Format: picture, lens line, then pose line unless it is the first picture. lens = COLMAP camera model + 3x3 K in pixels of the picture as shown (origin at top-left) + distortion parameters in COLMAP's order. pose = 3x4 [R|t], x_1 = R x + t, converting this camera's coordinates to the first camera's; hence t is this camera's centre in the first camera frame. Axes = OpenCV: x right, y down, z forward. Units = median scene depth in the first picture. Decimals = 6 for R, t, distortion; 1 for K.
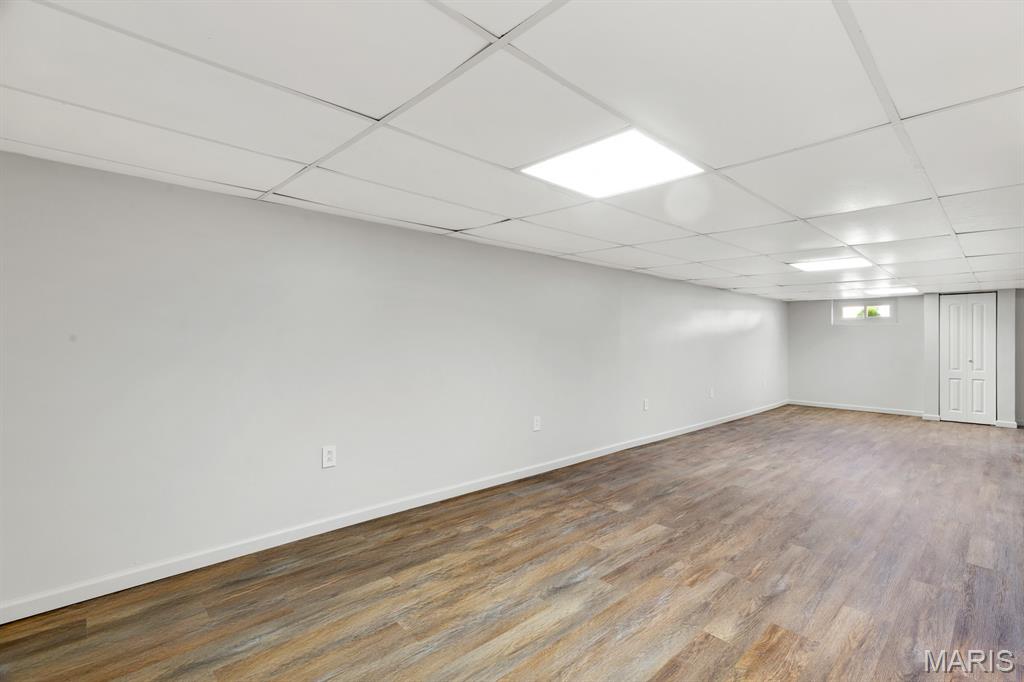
lens RADIAL K [[467.9, 0, 521.0], [0, 467.9, 335.3], [0, 0, 1]] dist [0.000906, 0.000333]
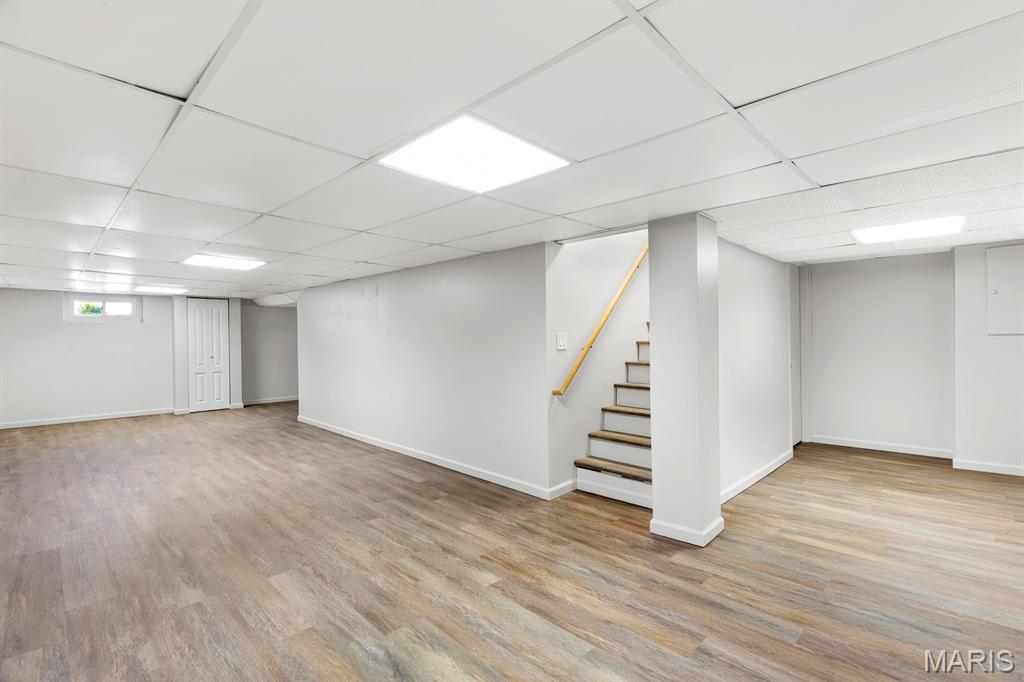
lens RADIAL K [[467.9, 0, 521.0], [0, 467.9, 335.3], [0, 0, 1]] dist [0.000906, 0.000333]
pose [[-0.044856, 0.000743, 0.998993, -0.546385], [-0.001059, 0.999999, -0.000792, 0.004165], [-0.998993, -0.001094, -0.044855, 0.679027]]
